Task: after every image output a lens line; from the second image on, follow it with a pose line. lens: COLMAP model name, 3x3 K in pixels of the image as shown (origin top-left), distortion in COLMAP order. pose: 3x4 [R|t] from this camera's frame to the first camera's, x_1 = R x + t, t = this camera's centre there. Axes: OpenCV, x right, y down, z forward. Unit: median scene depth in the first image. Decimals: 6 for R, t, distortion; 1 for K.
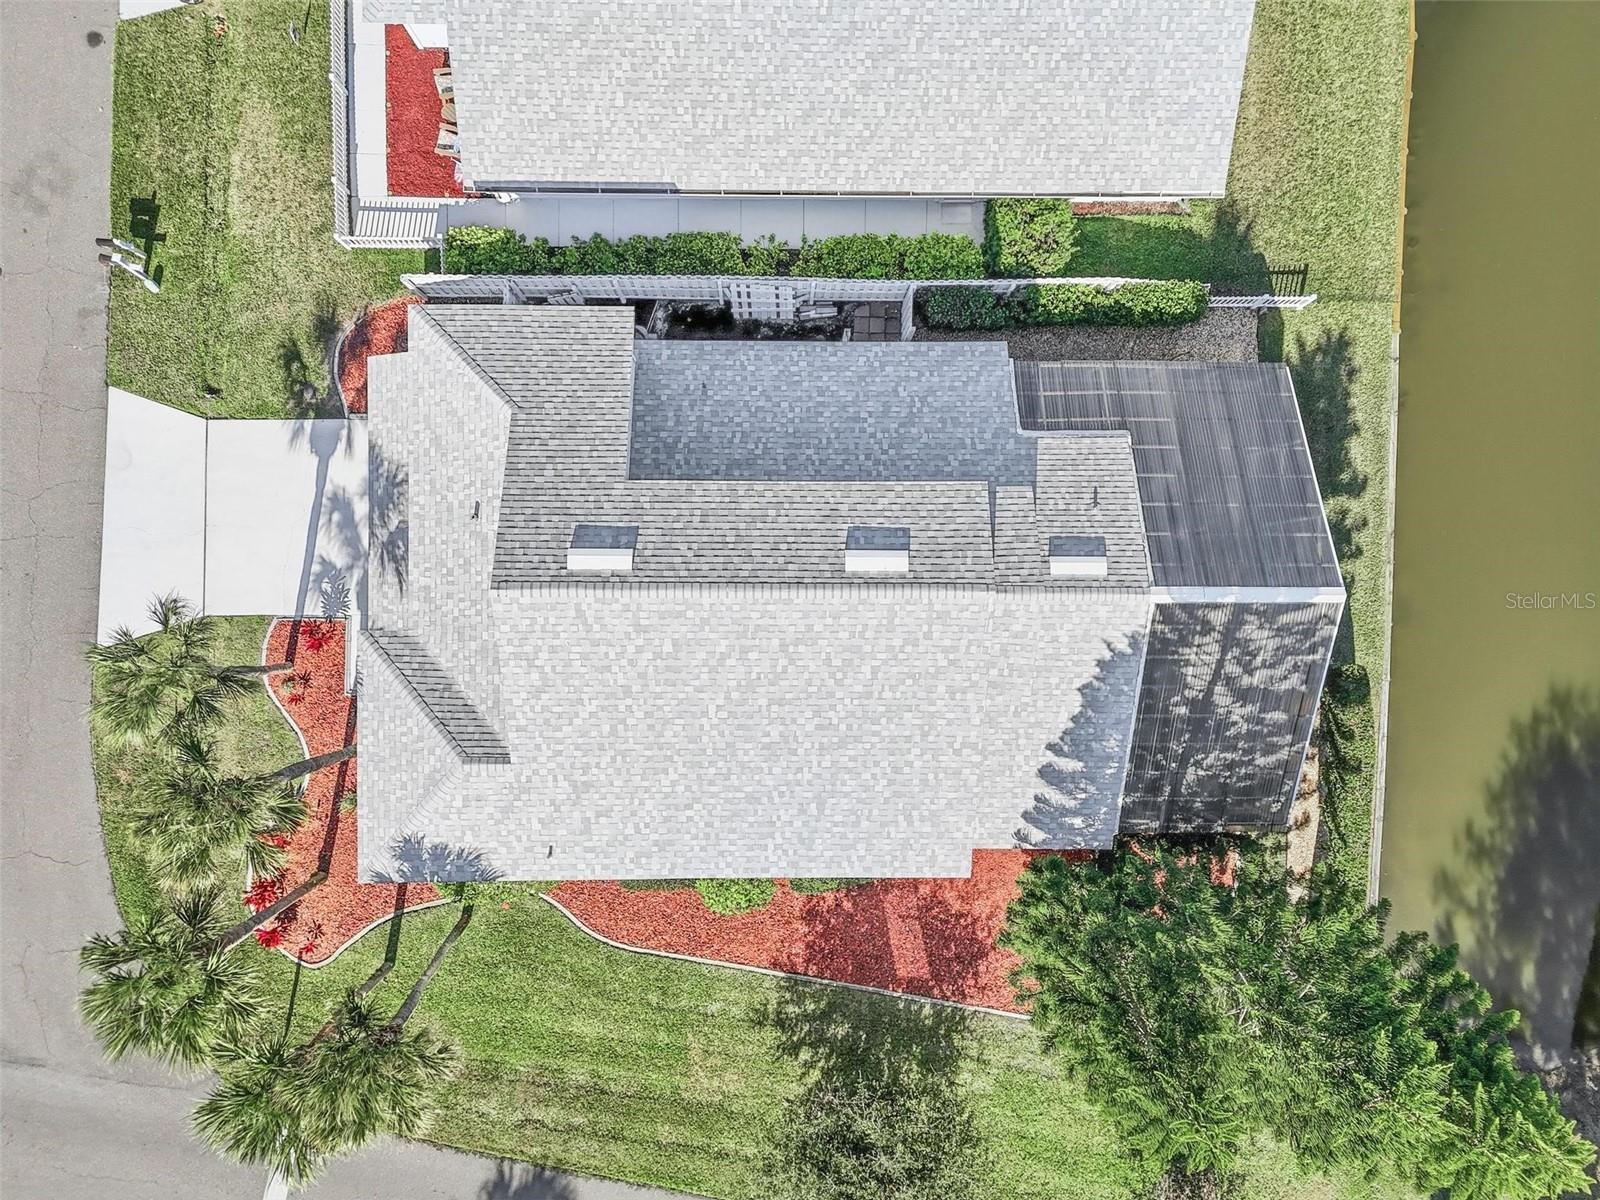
lens RADIAL K [[1180.8, 0, 791.8], [0, 1180.8, 584.9], [0, 0, 1]] dist [0.071399, -0.066972]
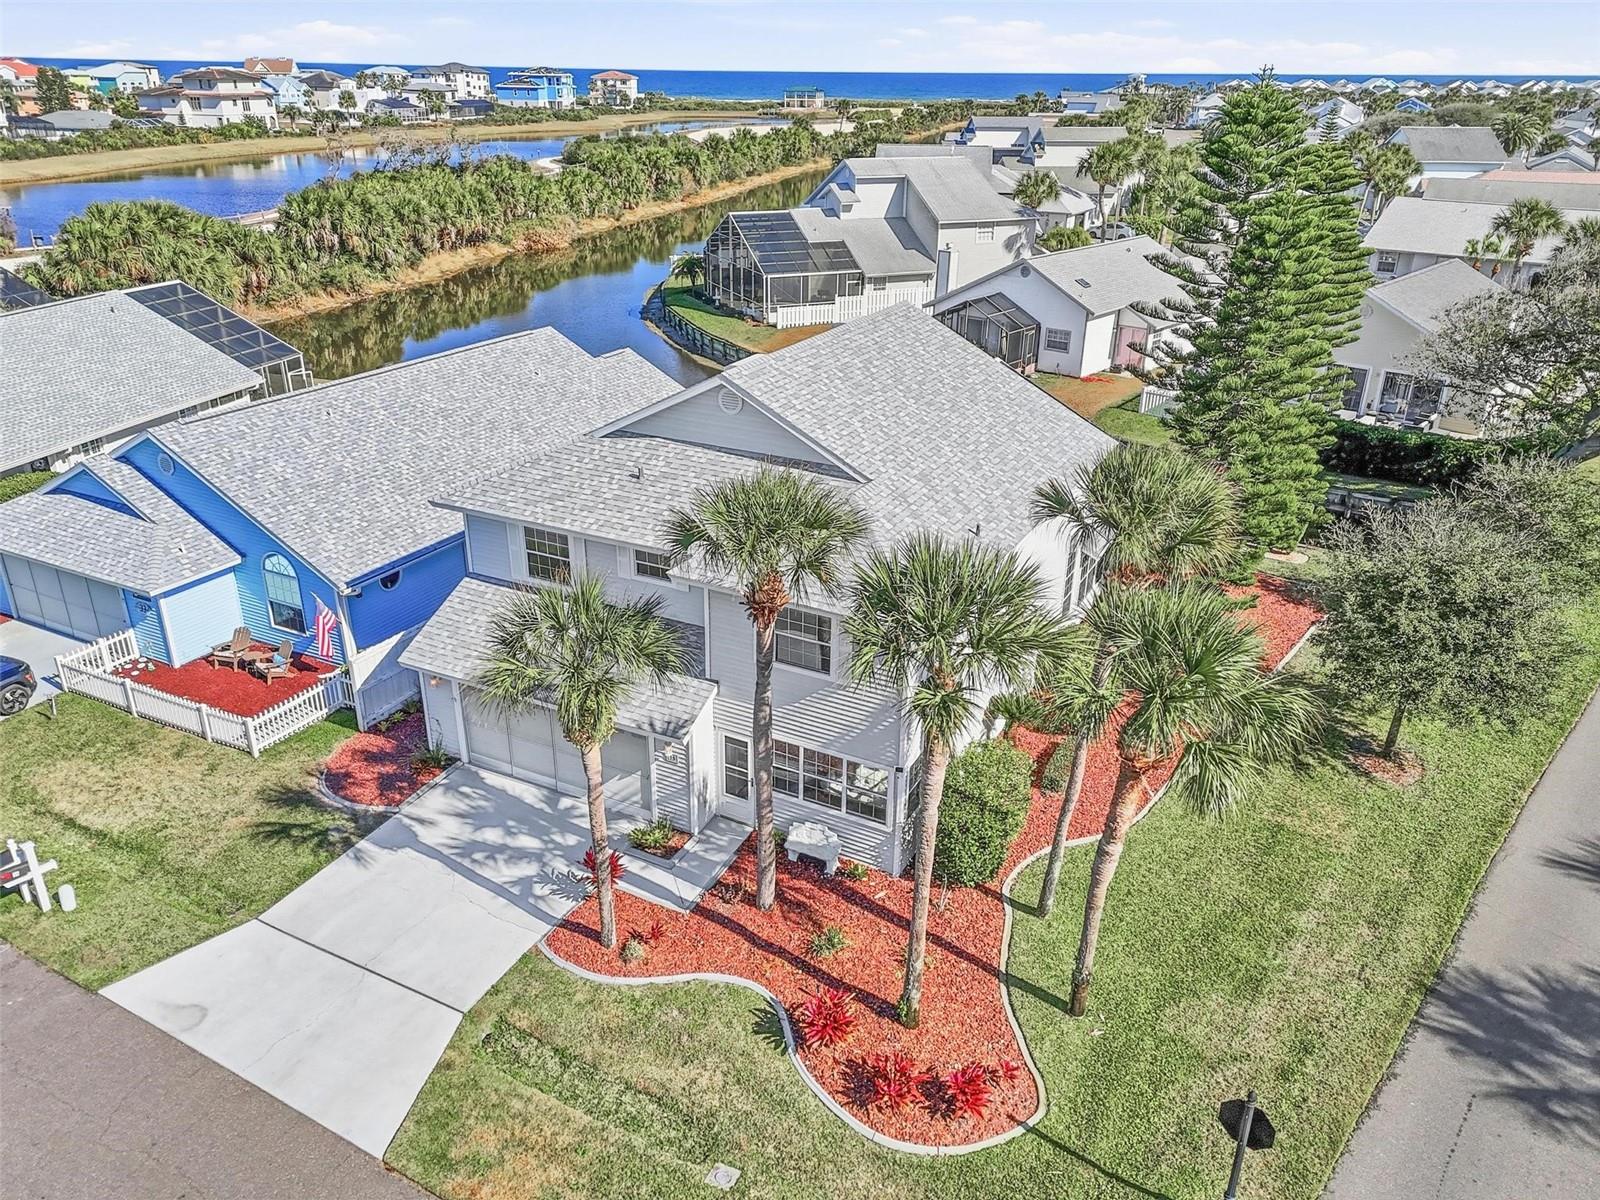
lens RADIAL K [[1180.8, 0, 792.4], [0, 1180.8, 602.0], [0, 0, 1]] dist [0.071399, -0.066972]
pose [[0.472962, -0.372291, 0.798565, -0.947468], [0.880963, 0.214739, -0.421652, 0.459607], [-0.014506, 0.902932, 0.429538, 0.589572]]
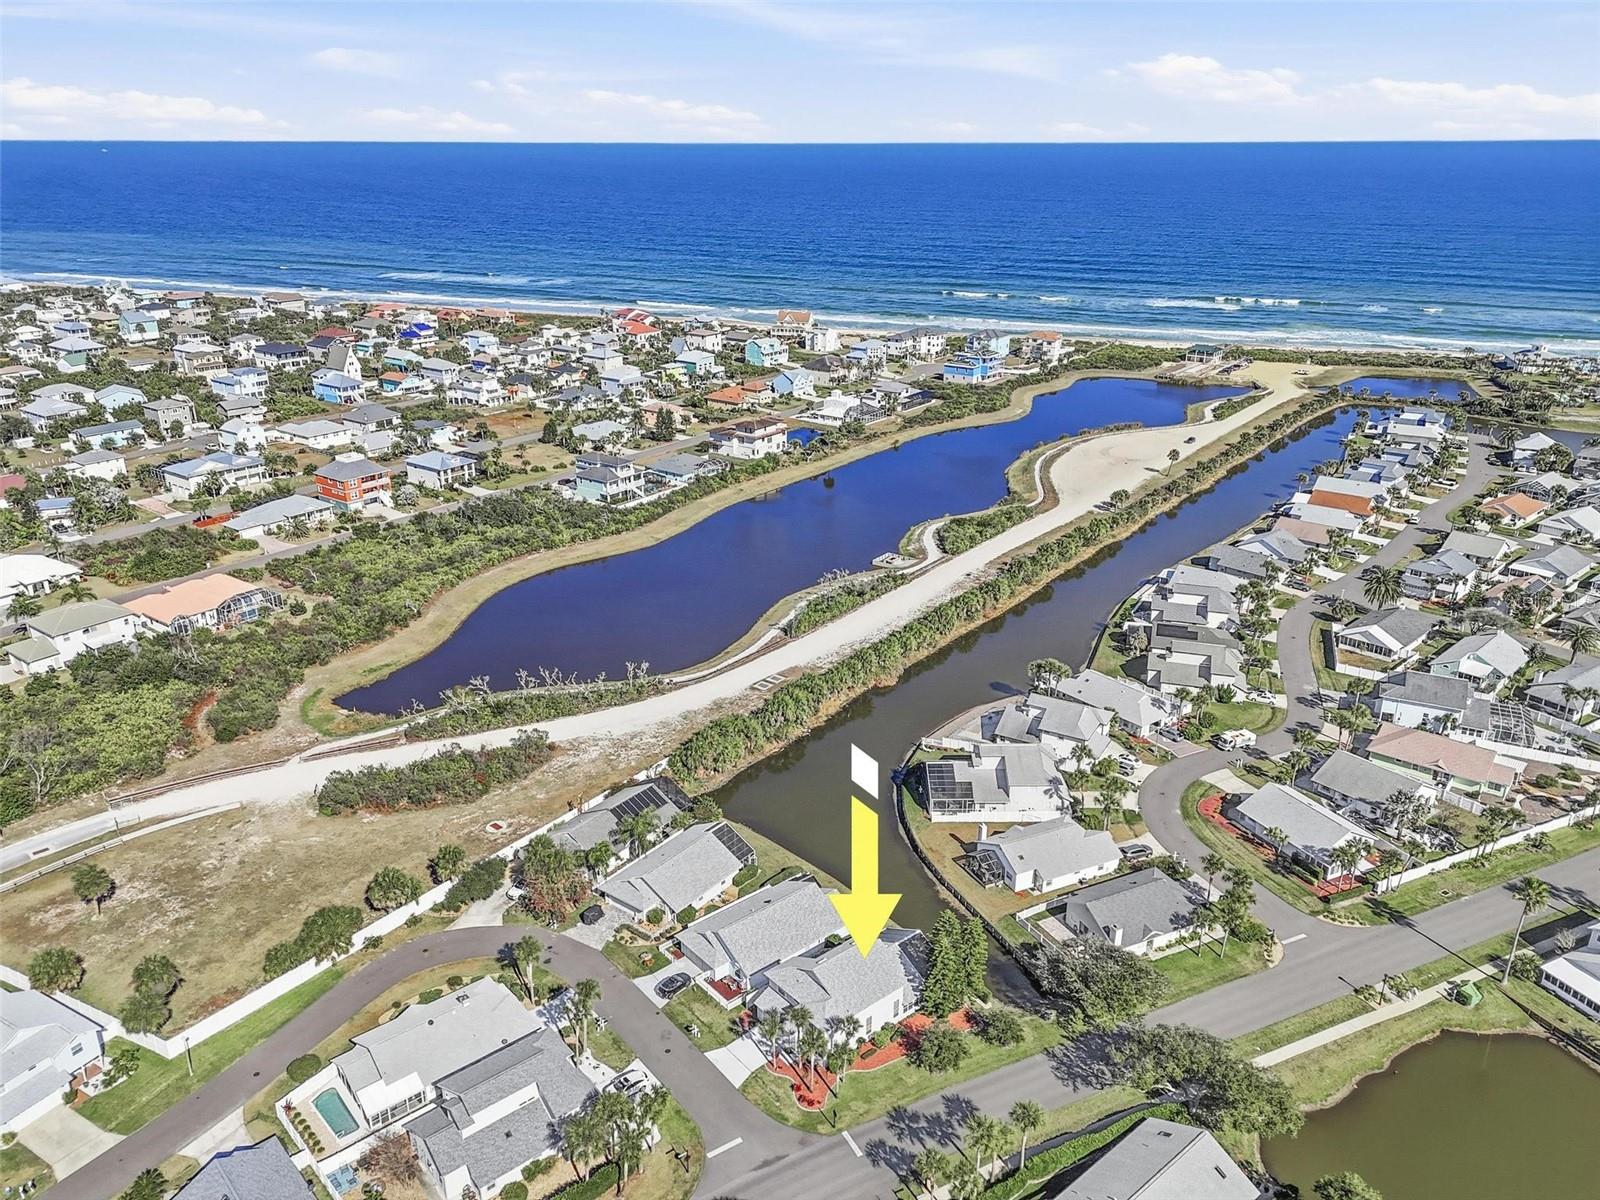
lens RADIAL K [[1180.8, 0, 798.3], [0, 1180.8, 596.1], [0, 0, 1]] dist [0.071399, -0.066972]
pose [[0.770213, -0.250699, 0.586449, -2.796711], [0.637750, 0.292842, -0.712403, 3.078891], [0.006862, 0.922710, 0.385434, -2.572087]]
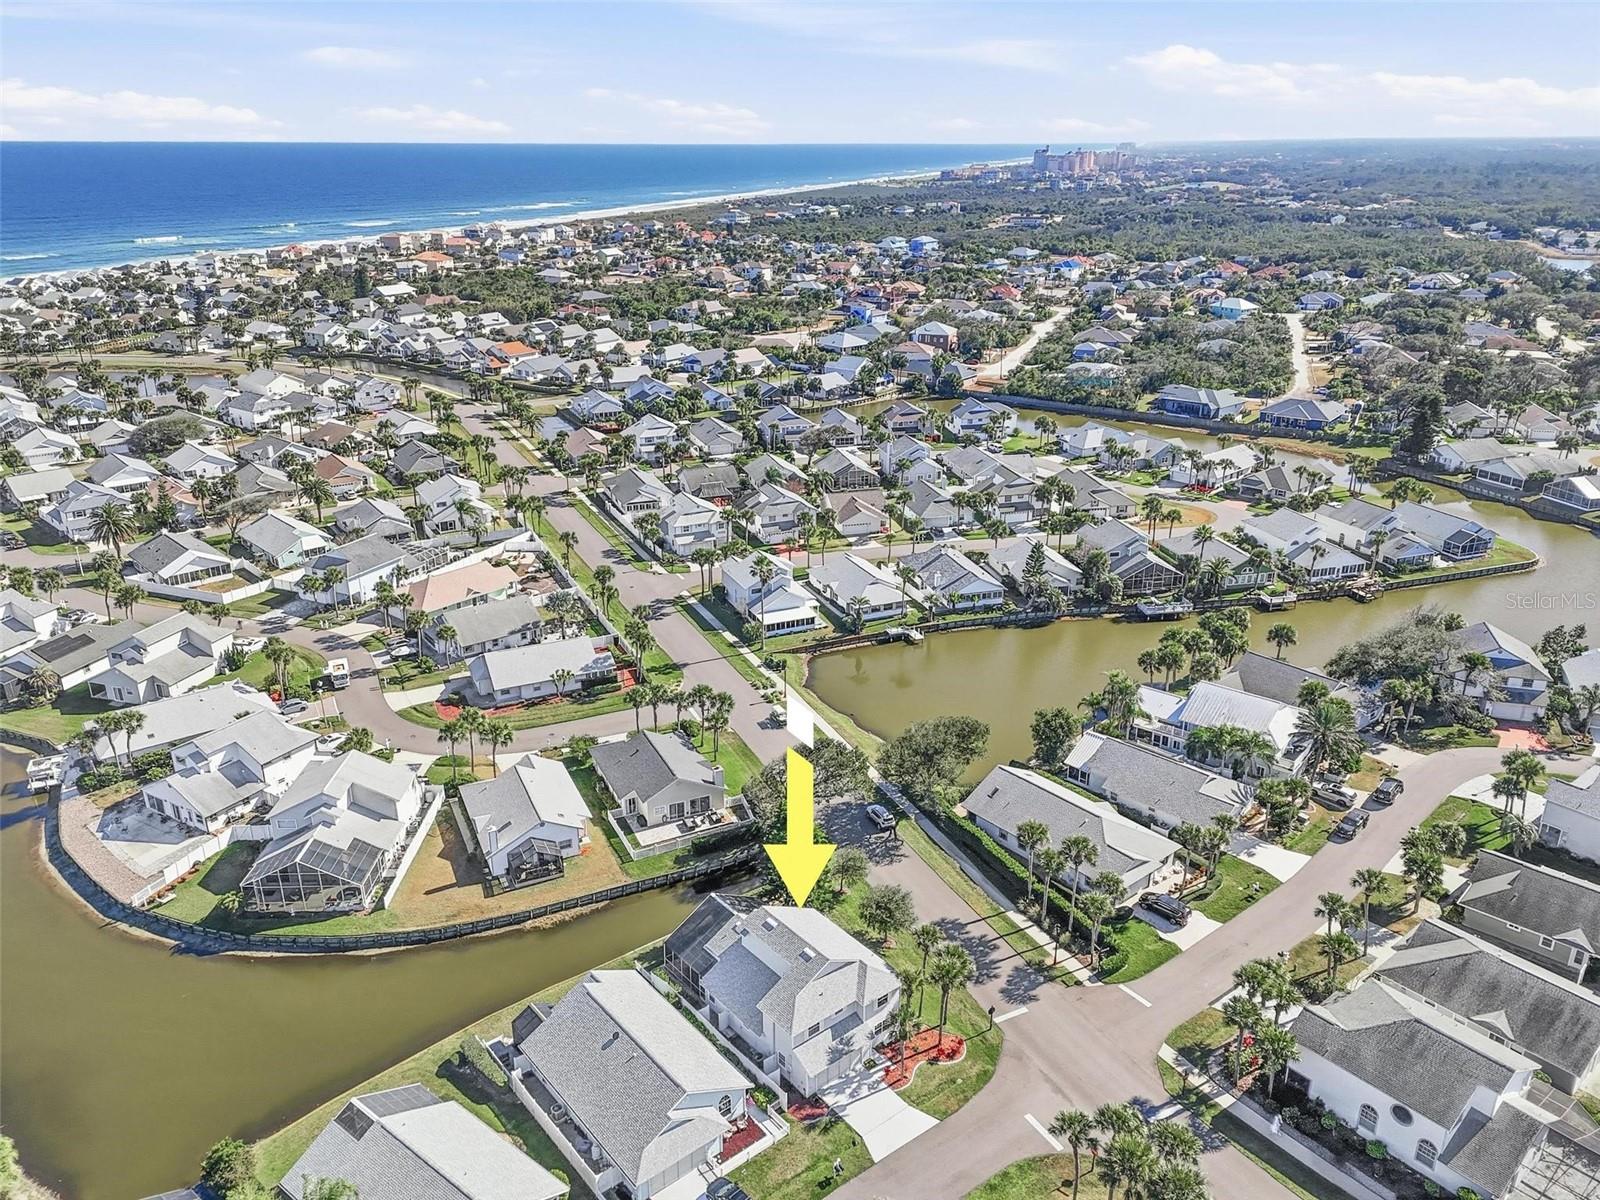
lens RADIAL K [[1180.8, 0, 804.2], [0, 1180.8, 596.7], [0, 0, 1]] dist [0.071399, -0.066972]
pose [[-0.634191, -0.296702, 0.713981, -2.442929], [0.772720, -0.211521, 0.598467, -2.018931], [-0.026544, 0.931250, 0.363412, -1.561280]]
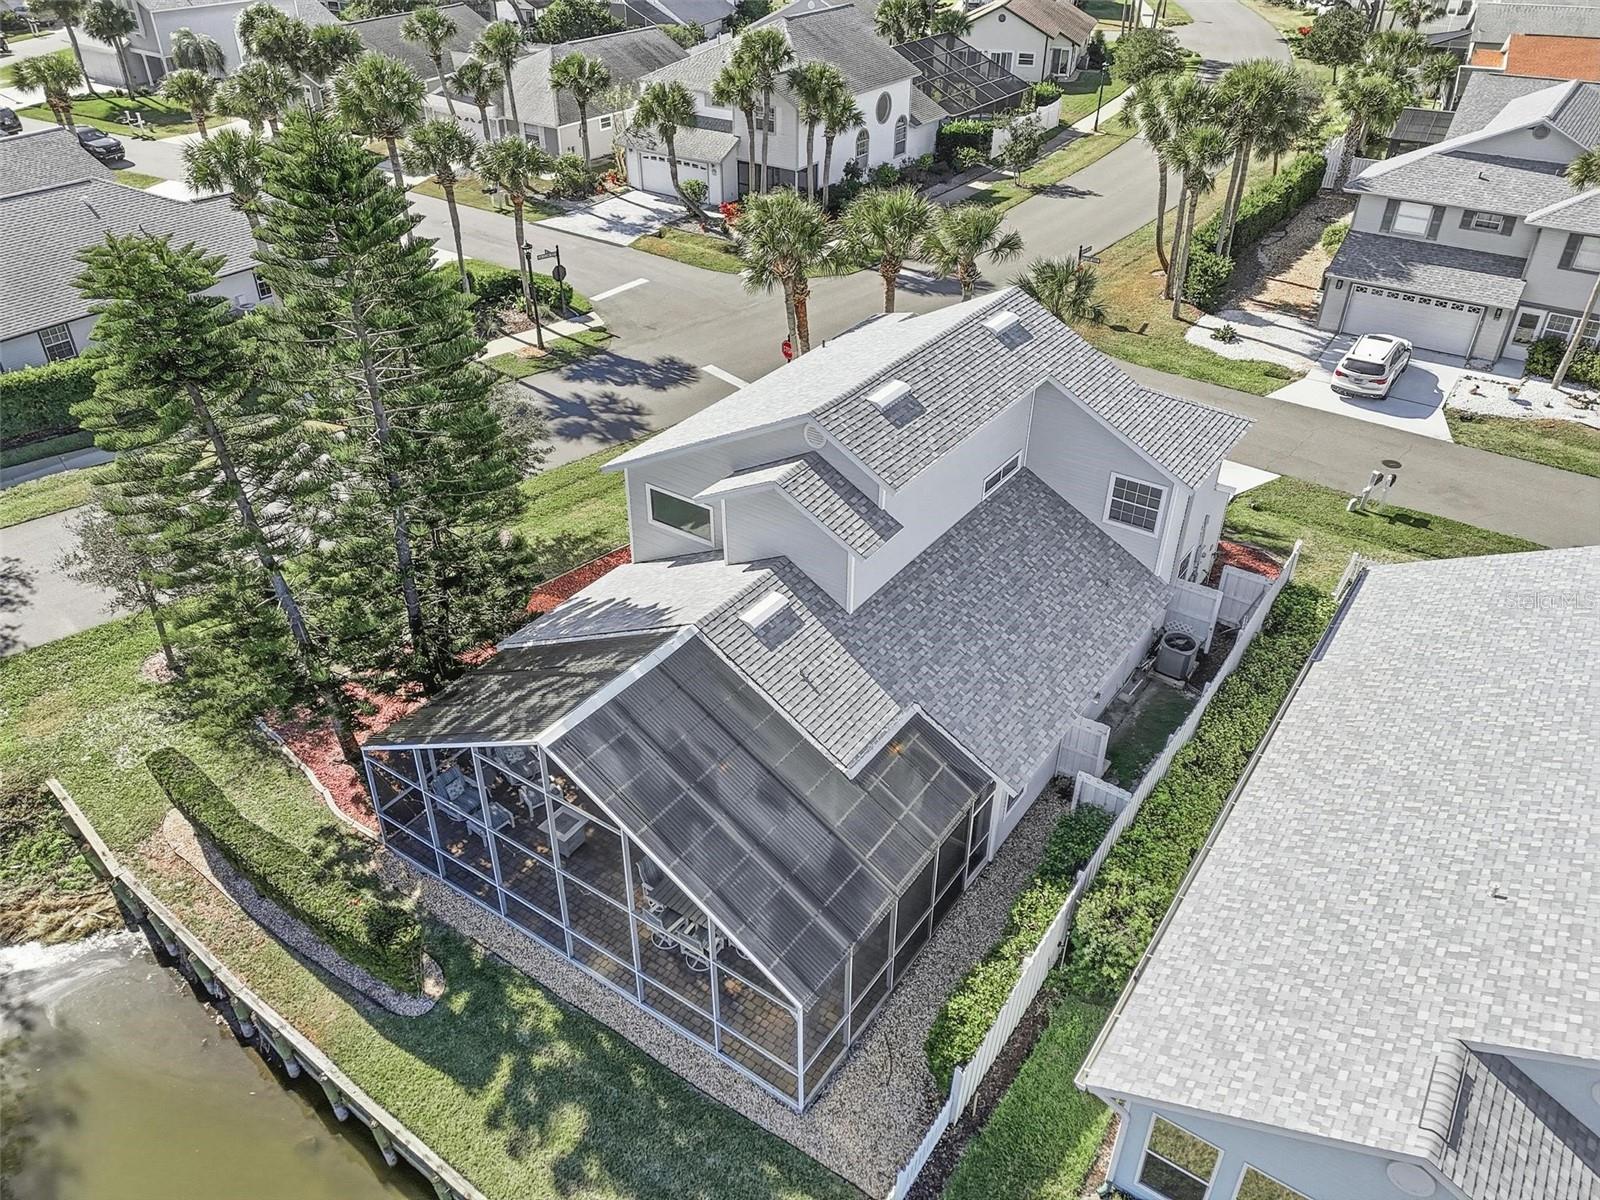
lens RADIAL K [[1180.8, 0, 828.2], [0, 1180.8, 596.4], [0, 0, 1]] dist [0.071399, -0.066972]
pose [[-0.551616, 0.440231, -0.708461, 0.813744], [-0.834047, -0.300541, 0.462645, -0.454609], [-0.009251, 0.846092, 0.532956, 0.466961]]
